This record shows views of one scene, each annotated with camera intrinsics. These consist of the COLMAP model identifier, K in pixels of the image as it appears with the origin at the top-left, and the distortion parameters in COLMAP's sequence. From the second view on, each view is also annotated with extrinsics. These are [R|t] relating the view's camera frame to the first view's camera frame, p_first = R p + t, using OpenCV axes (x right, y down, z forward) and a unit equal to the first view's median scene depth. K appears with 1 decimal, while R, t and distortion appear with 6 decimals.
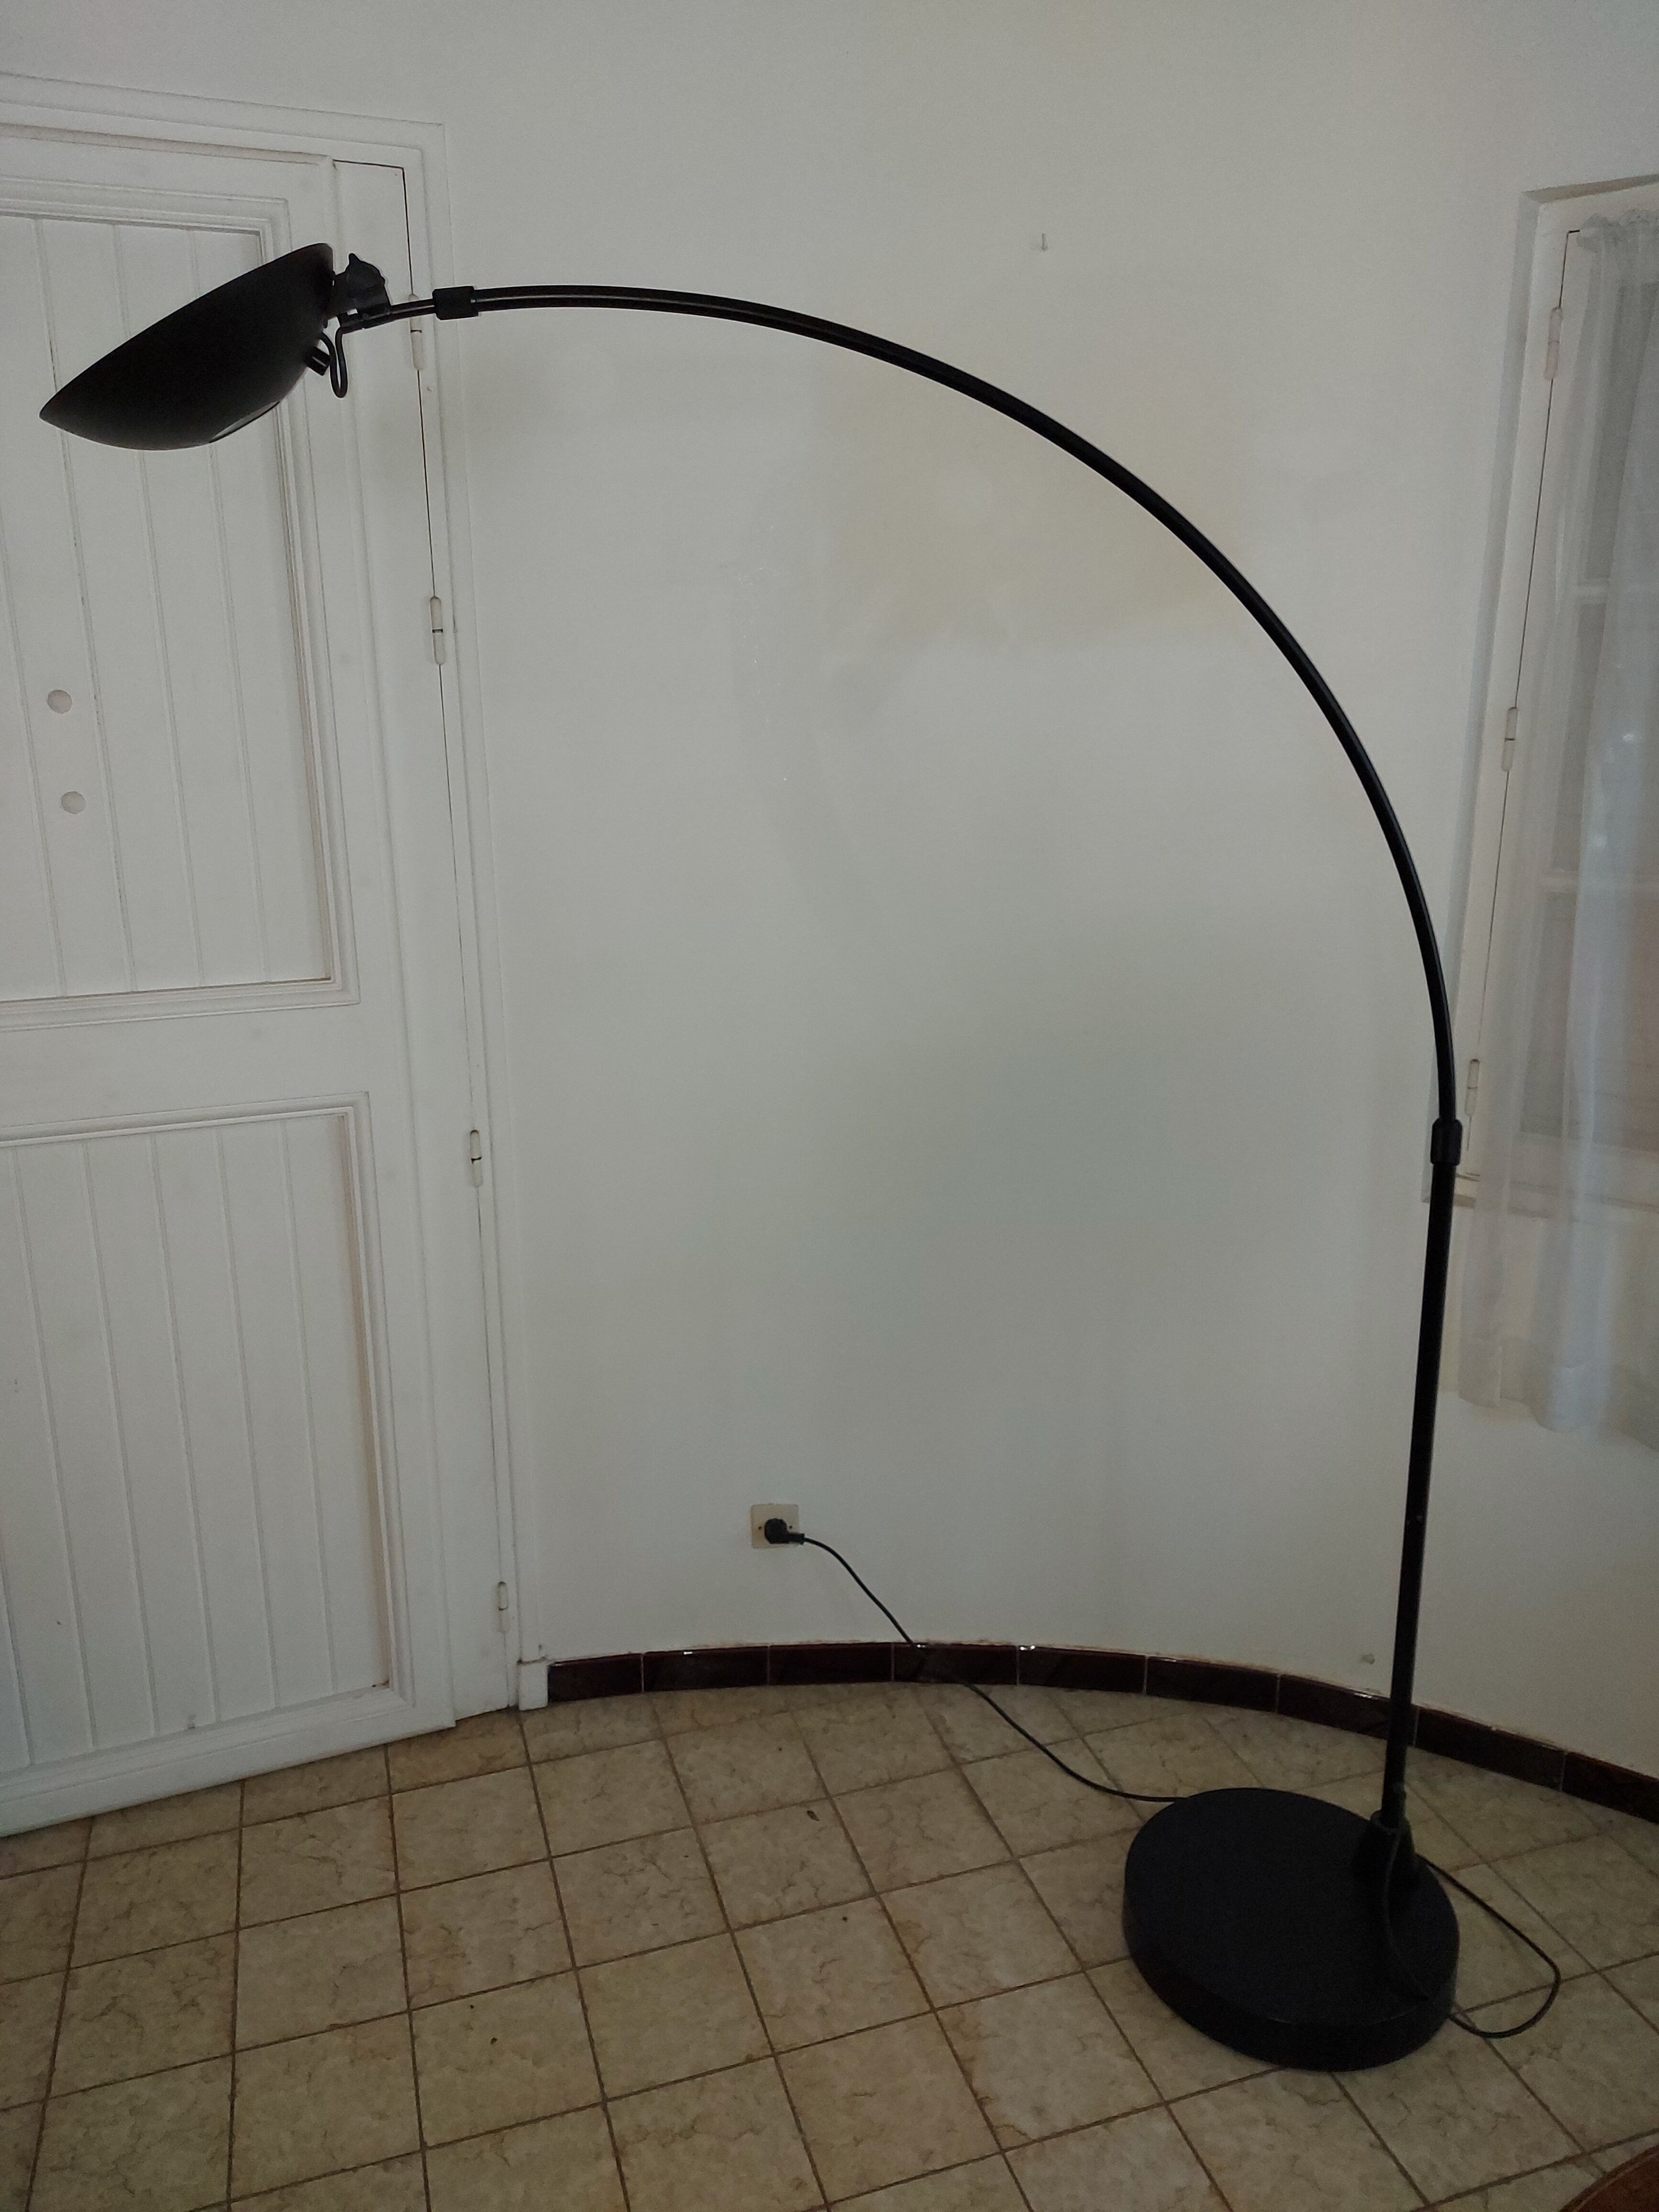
lens RADIAL K [[1568.5, 0, 828.8], [0, 1568.5, 1101.1], [0, 0, 1]] dist [0.065708, -0.068175]
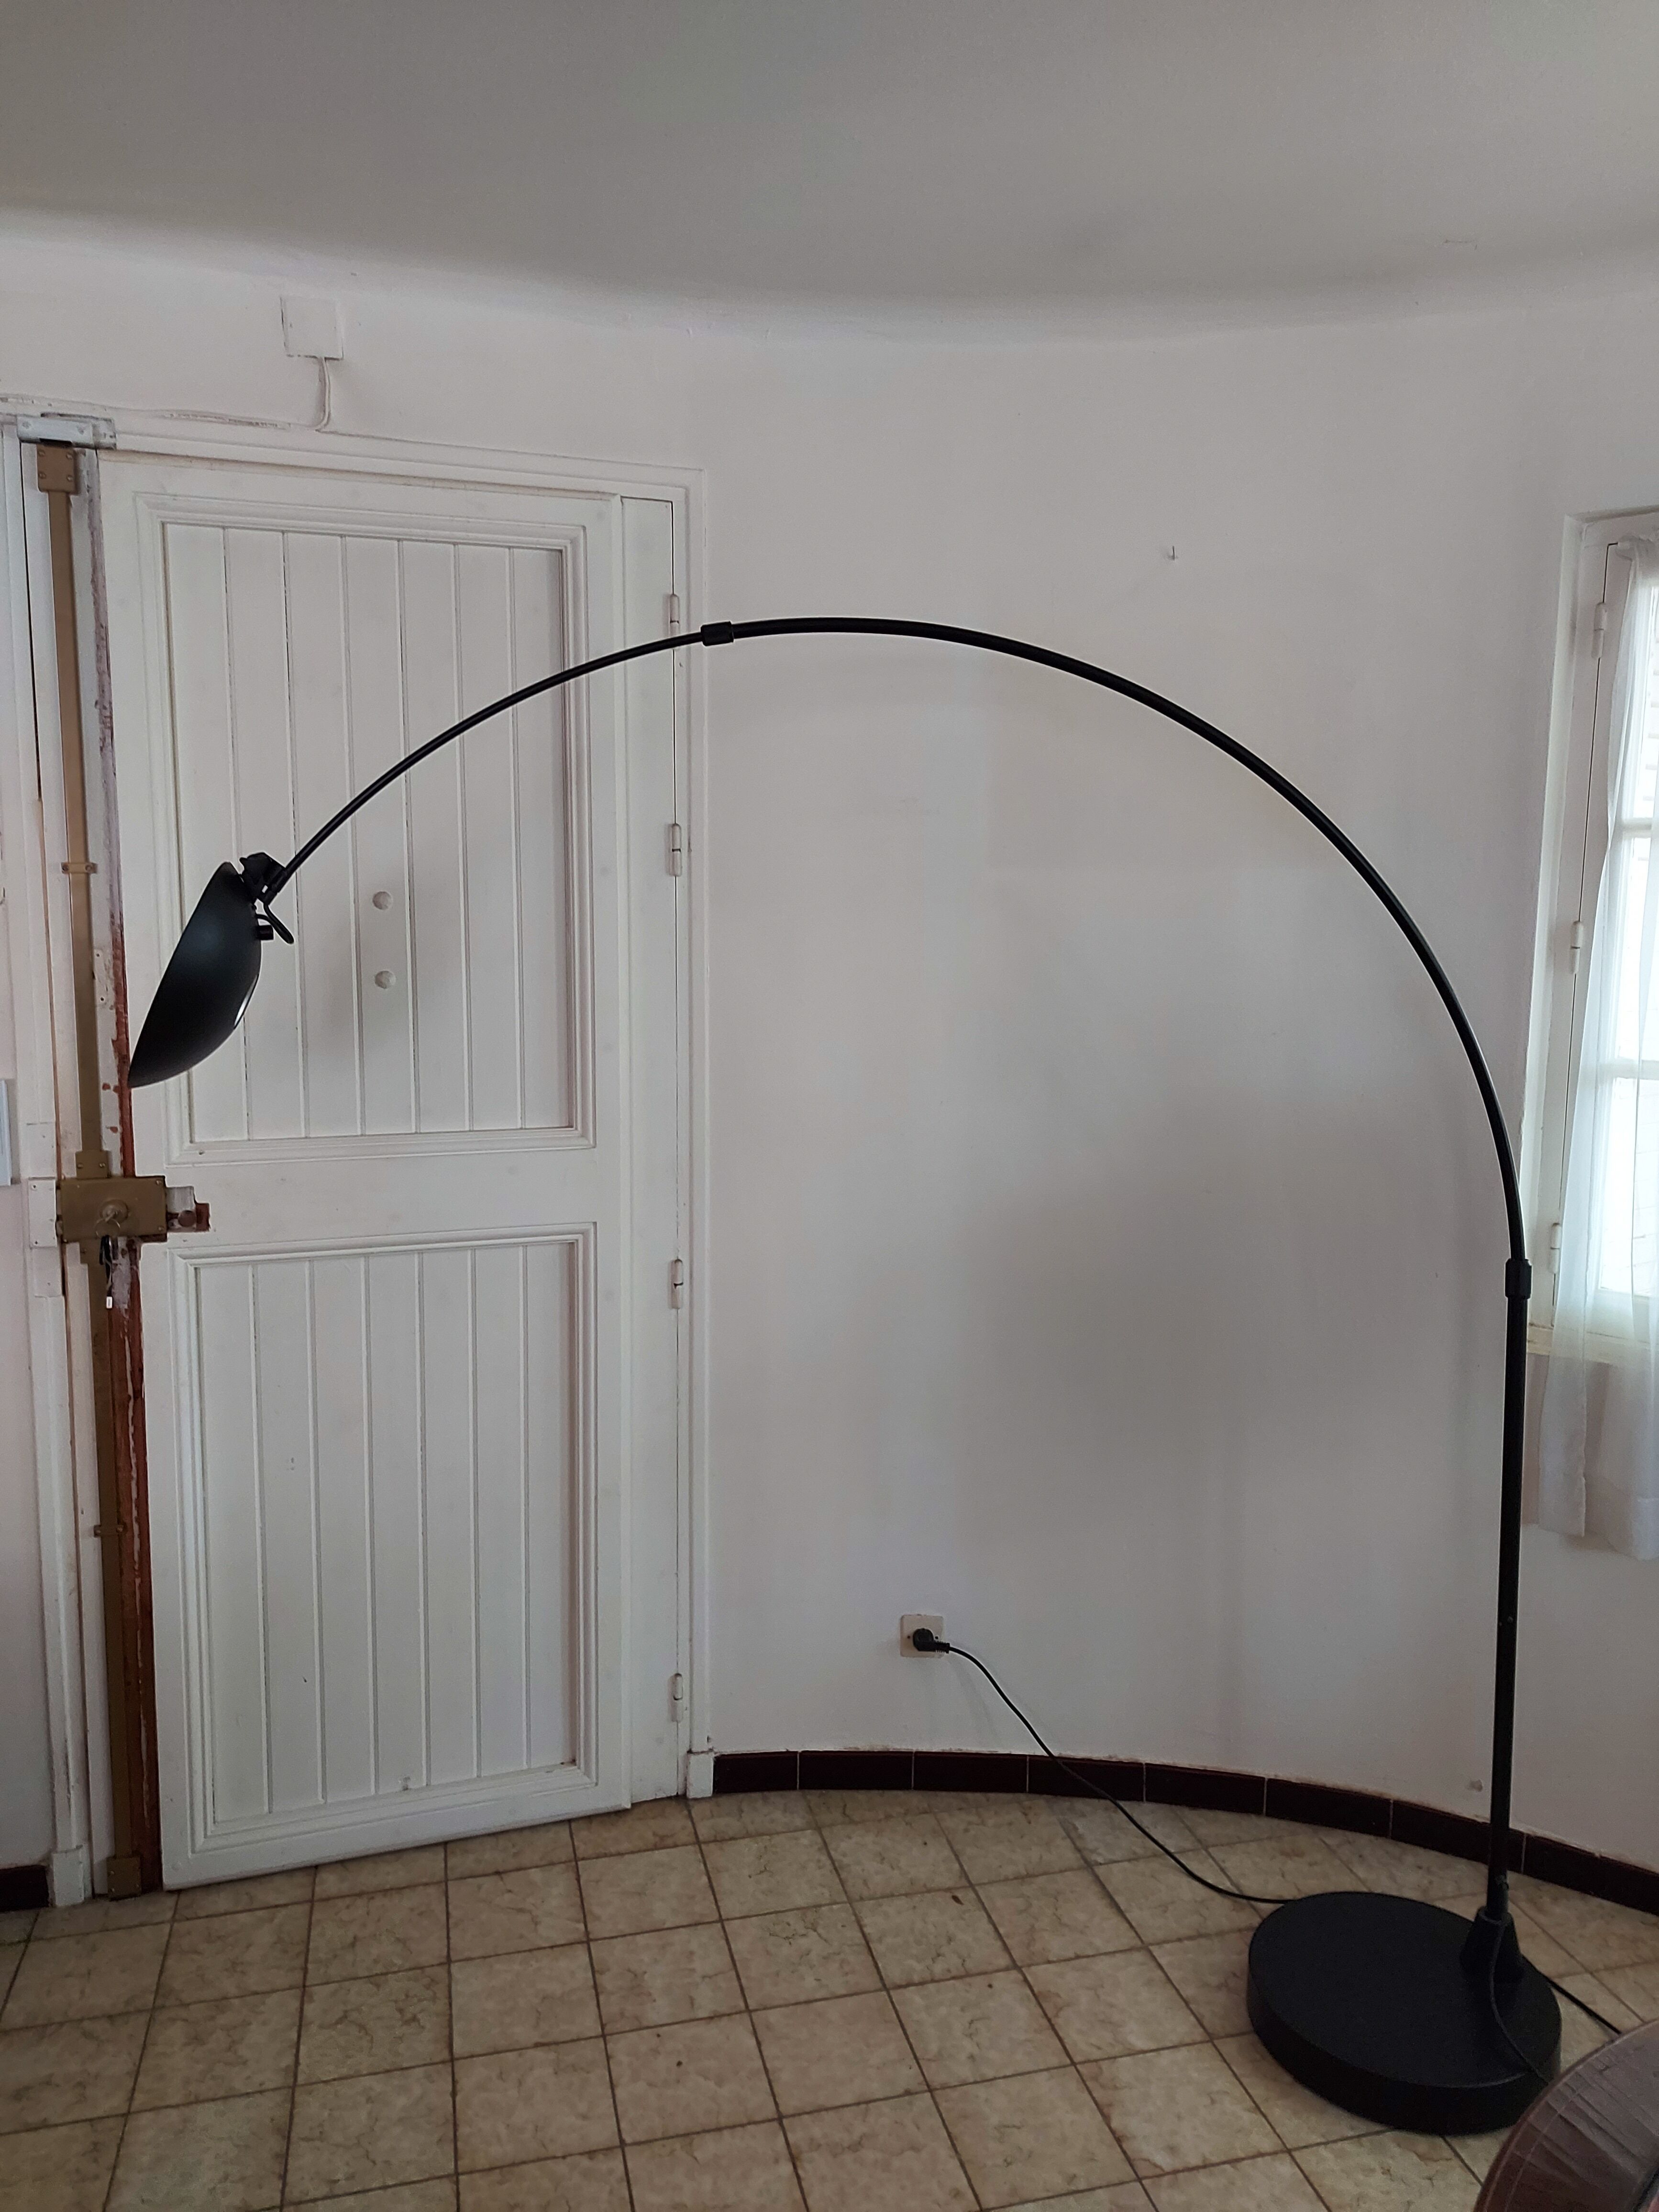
lens RADIAL K [[1568.5, 0, 824.4], [0, 1568.5, 1095.6], [0, 0, 1]] dist [0.065708, -0.068175]
pose [[0.997521, 0.021800, -0.066907, -0.042830], [-0.030995, 0.989718, -0.139632, 0.060151], [0.063175, 0.141359, 0.987941, -0.177899]]
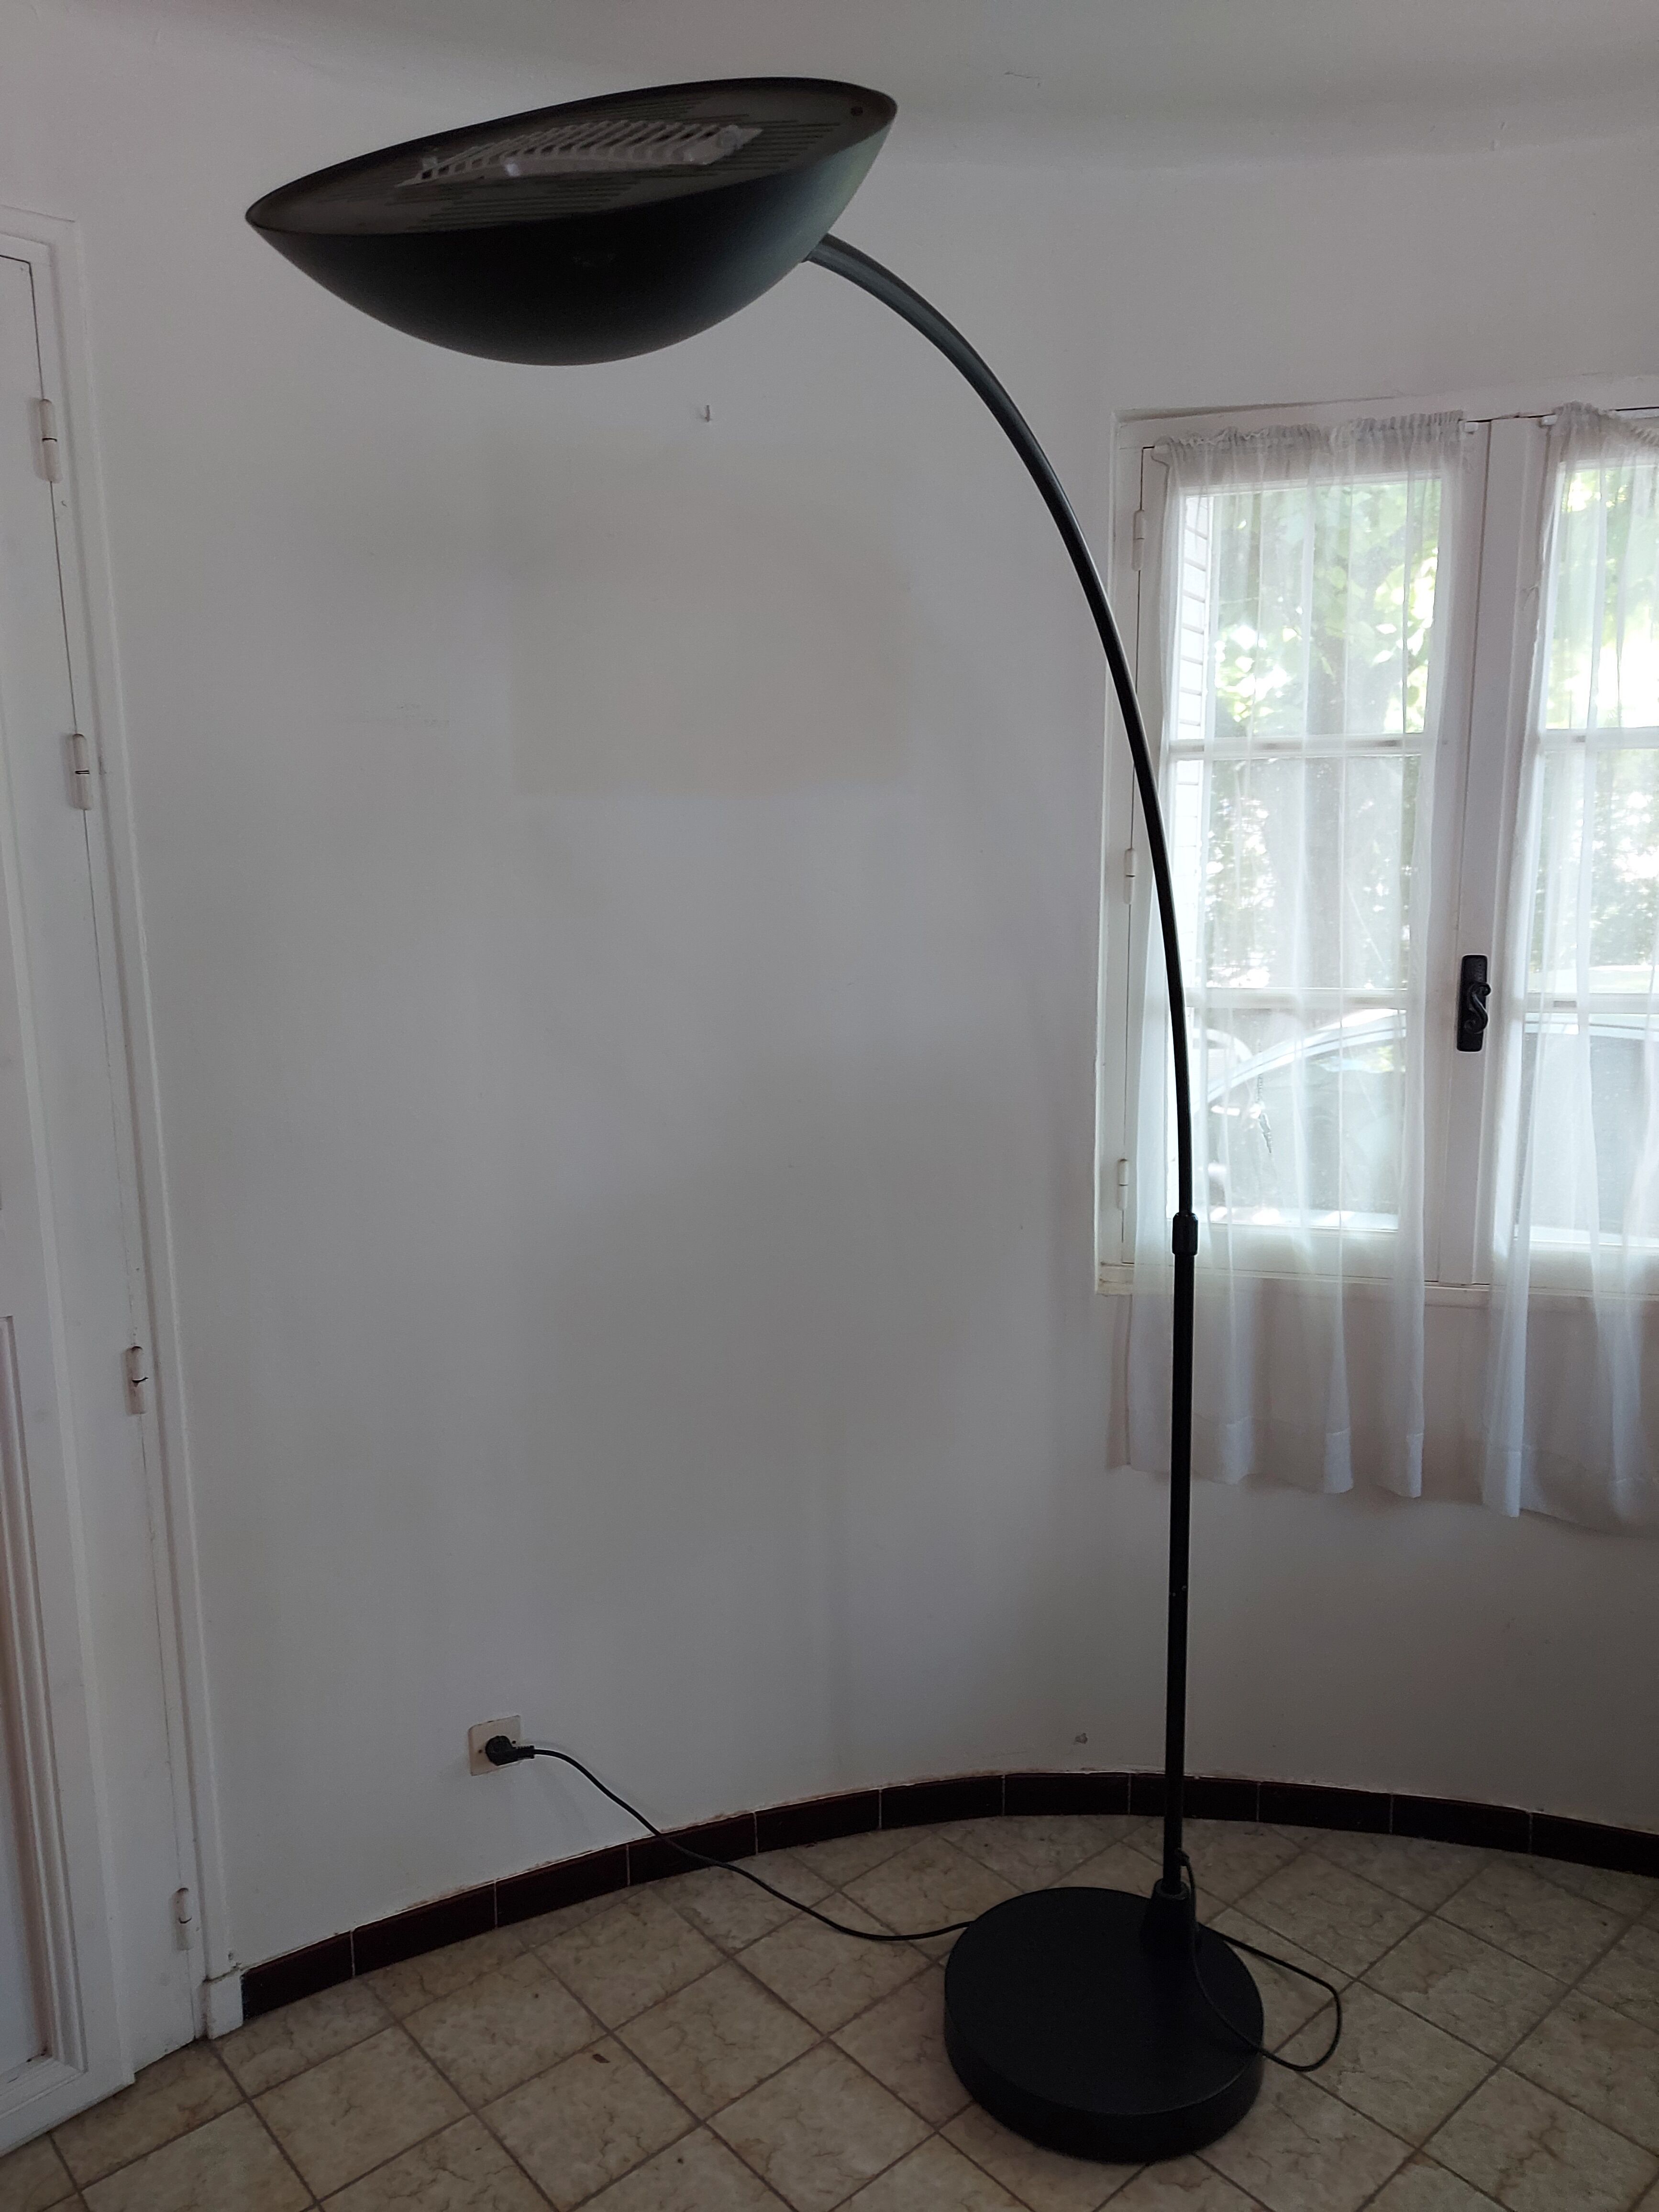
lens RADIAL K [[1568.5, 0, 816.7], [0, 1568.5, 1105.0], [0, 0, 1]] dist [0.065708, -0.068175]
pose [[0.919826, -0.074579, 0.385173, -0.218052], [0.109083, 0.991670, -0.068490, -0.013286], [-0.376856, 0.105015, 0.920300, 0.064943]]
